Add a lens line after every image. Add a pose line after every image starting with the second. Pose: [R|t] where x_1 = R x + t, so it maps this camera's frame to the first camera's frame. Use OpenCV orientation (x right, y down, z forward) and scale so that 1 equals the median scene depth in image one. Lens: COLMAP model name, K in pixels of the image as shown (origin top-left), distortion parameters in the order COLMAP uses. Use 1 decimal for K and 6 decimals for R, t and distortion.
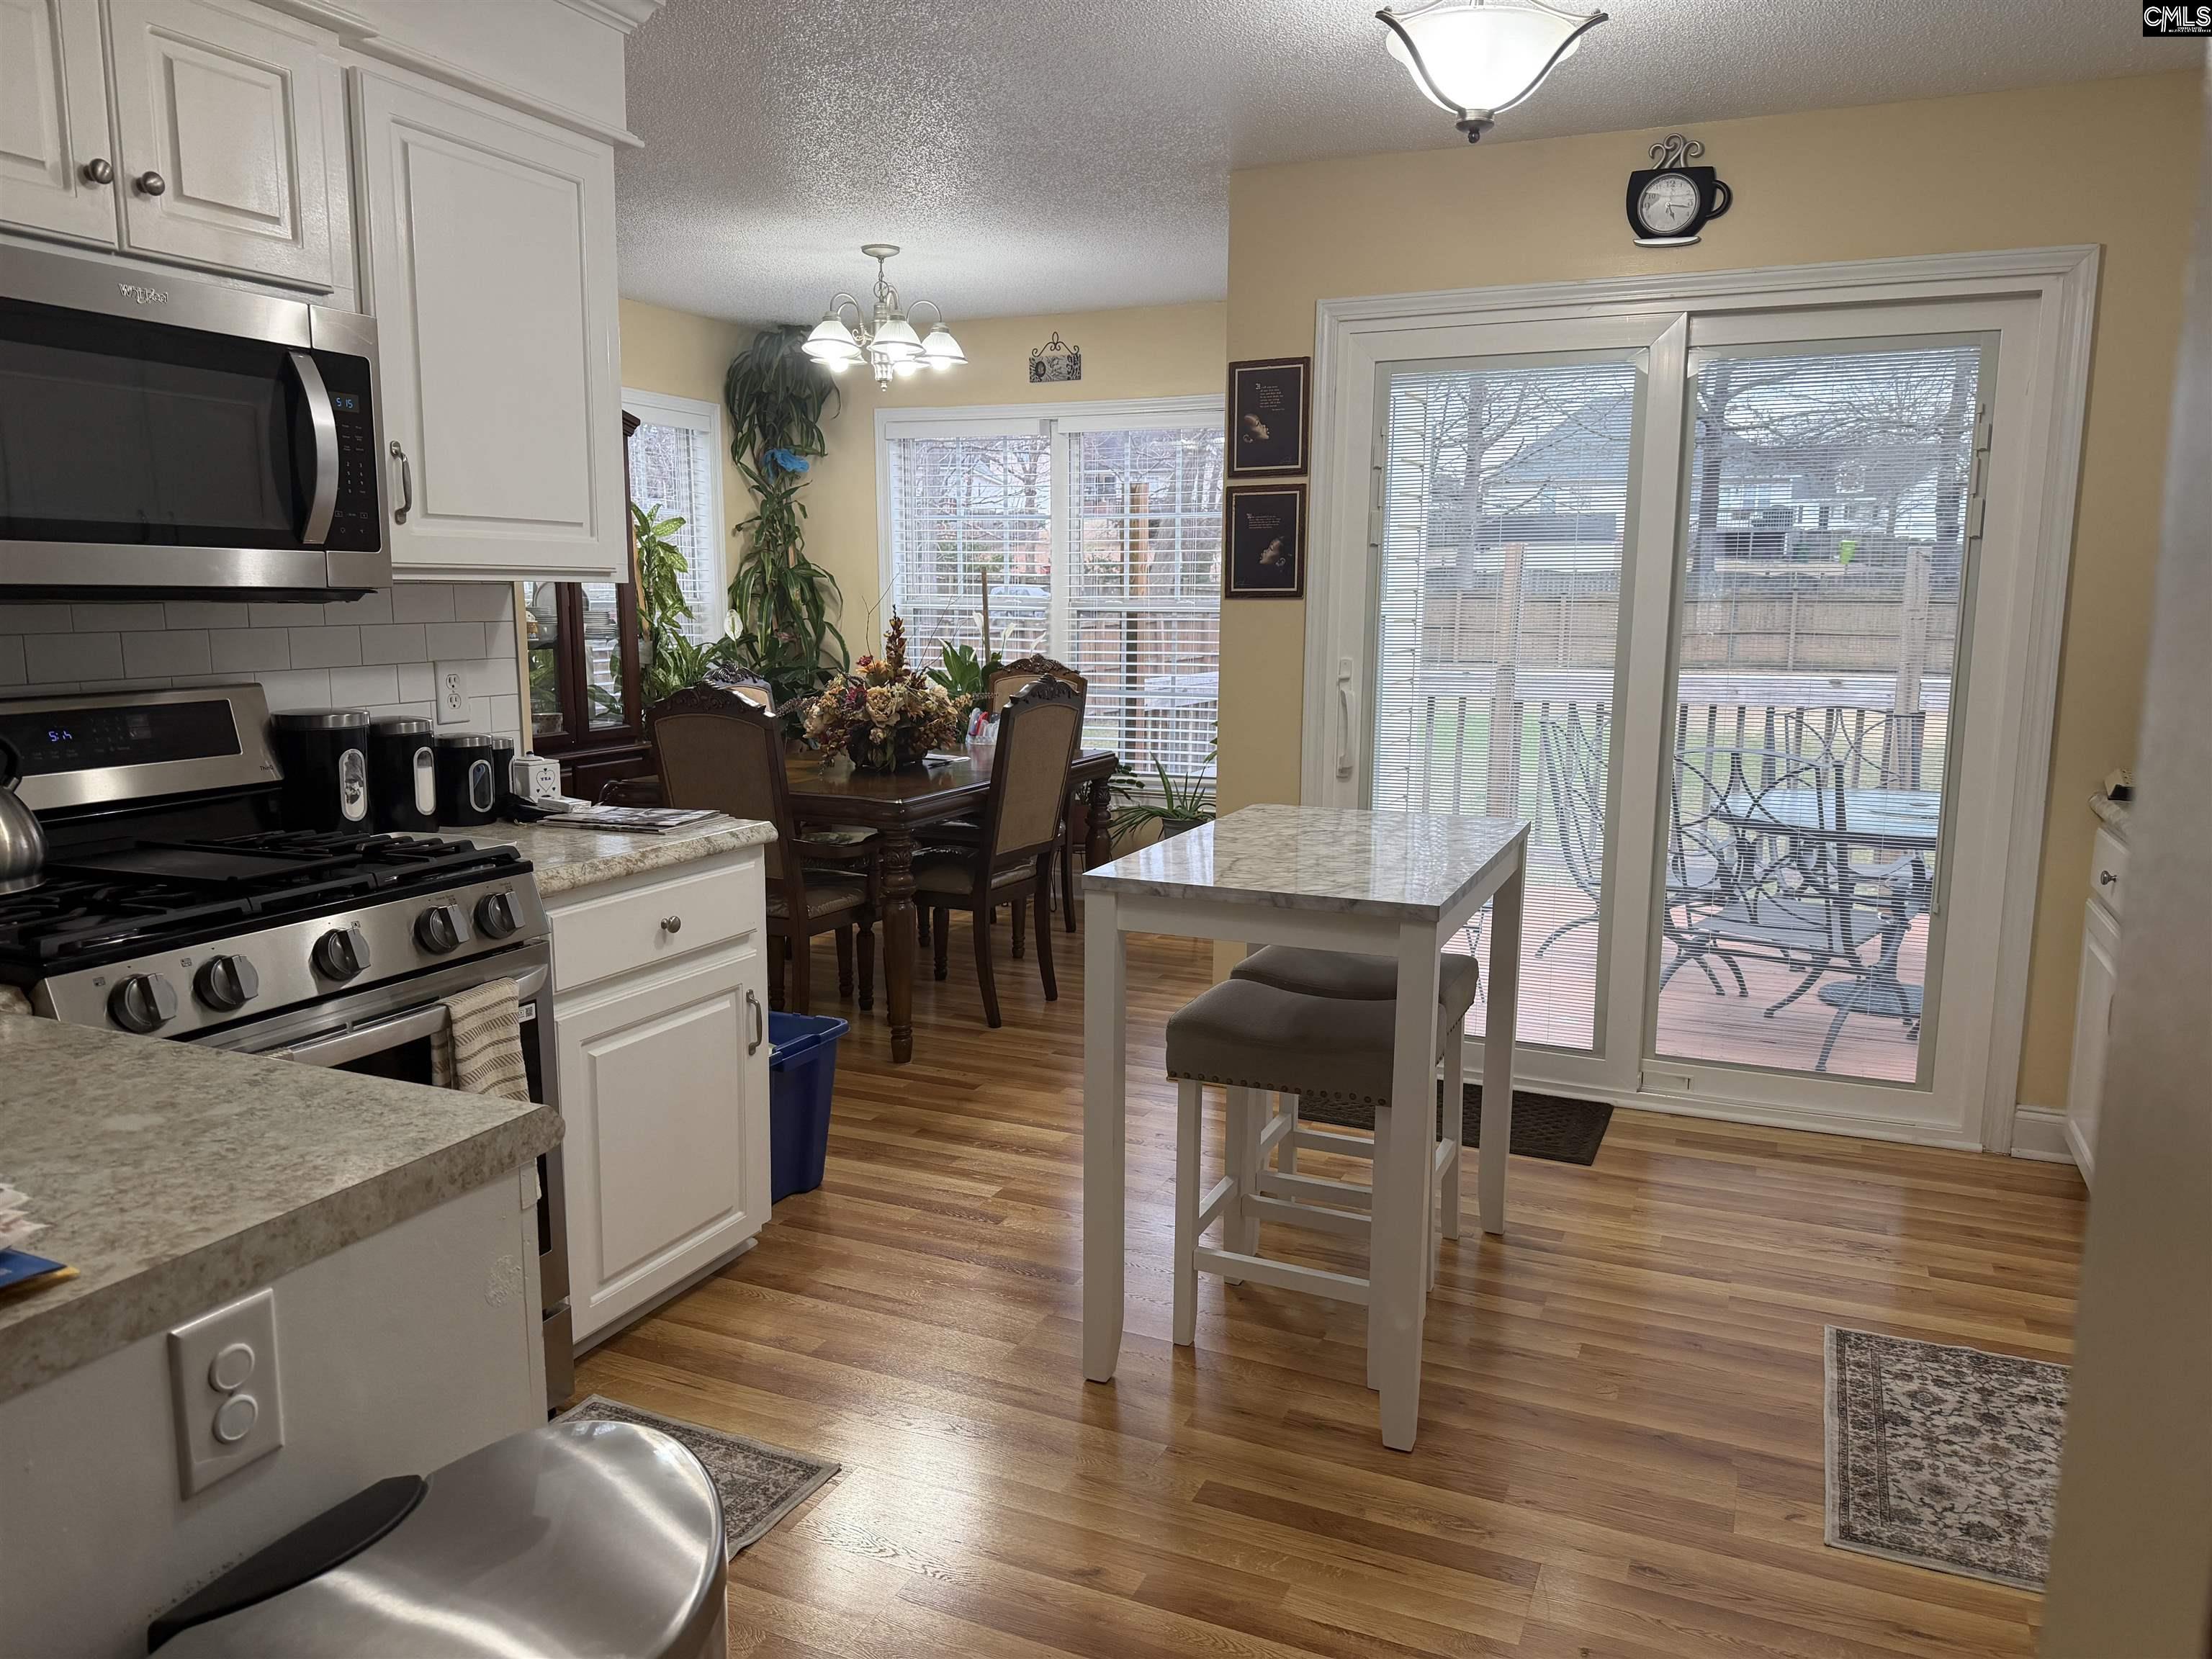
lens RADIAL K [[1568.0, 0, 1147.2], [0, 1568.0, 833.2], [0, 0, 1]] dist [0.161023, -0.170113]
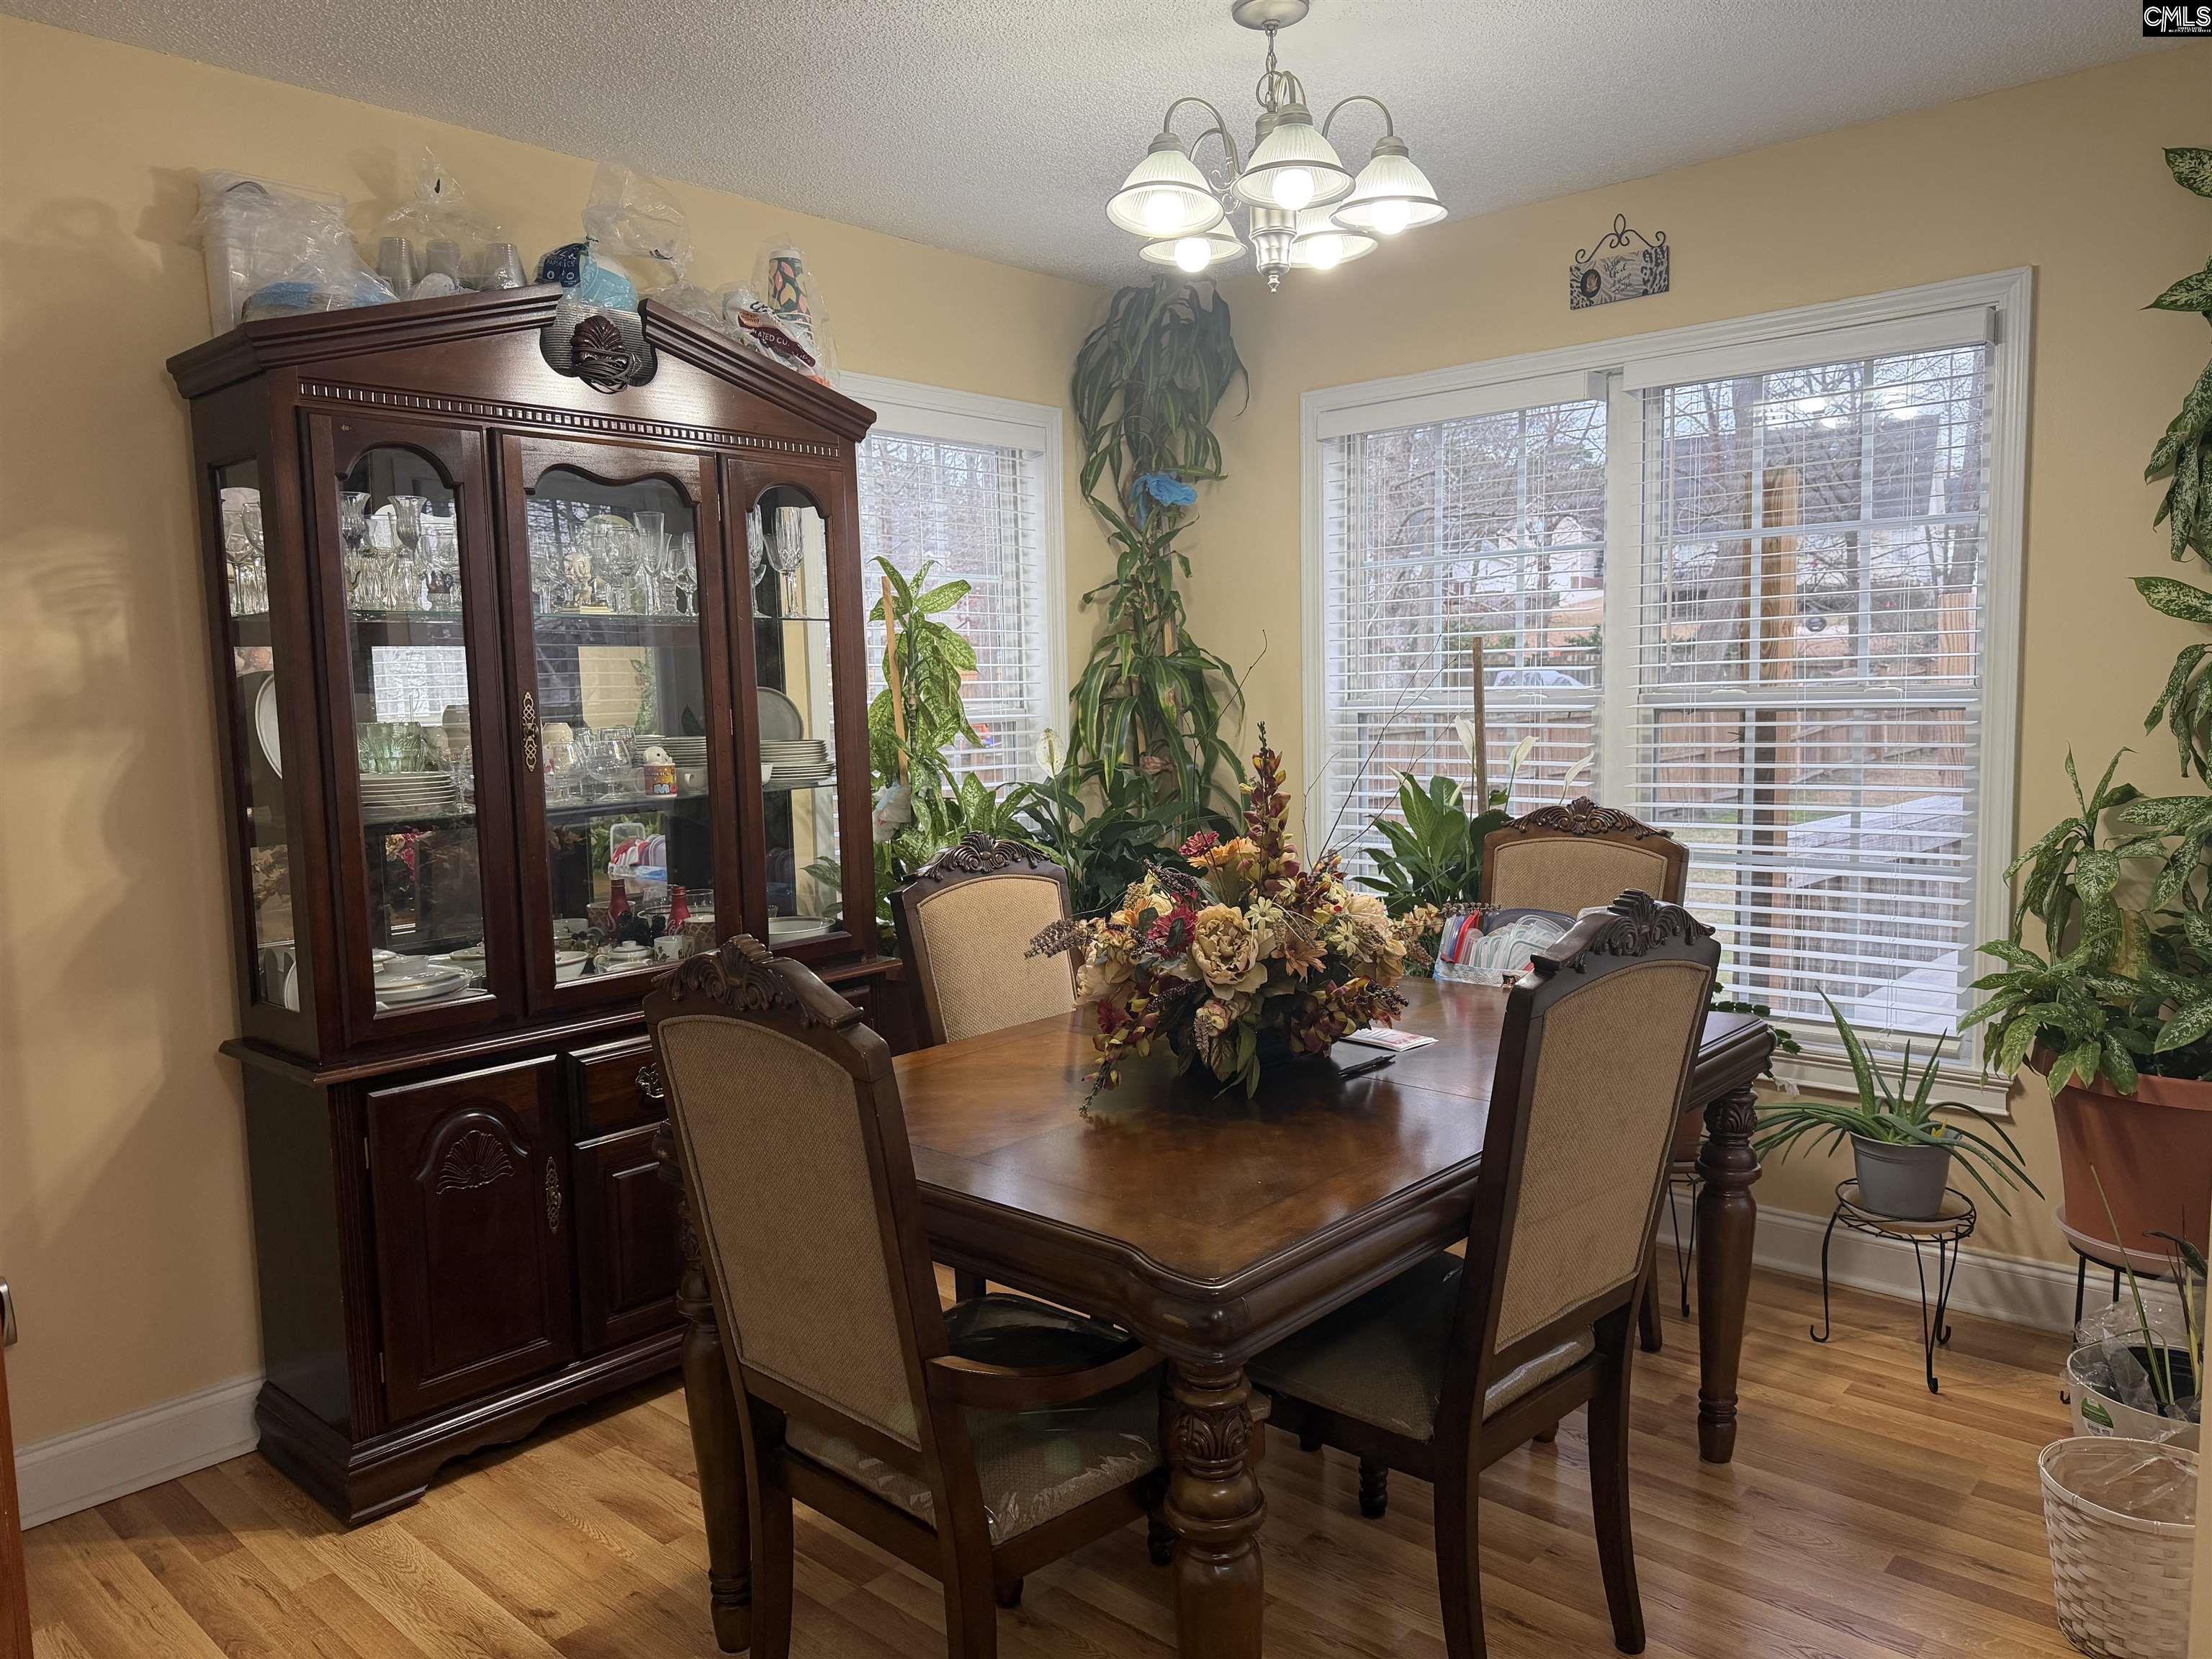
lens RADIAL K [[1575.7, 0, 1073.9], [0, 1575.7, 832.1], [0, 0, 1]] dist [0.090124, -0.173657]
pose [[0.936868, 0.004218, -0.349657, -0.042271], [-0.024394, 0.998280, -0.053318, -0.068871], [0.348831, 0.058481, 0.935359, 0.442522]]
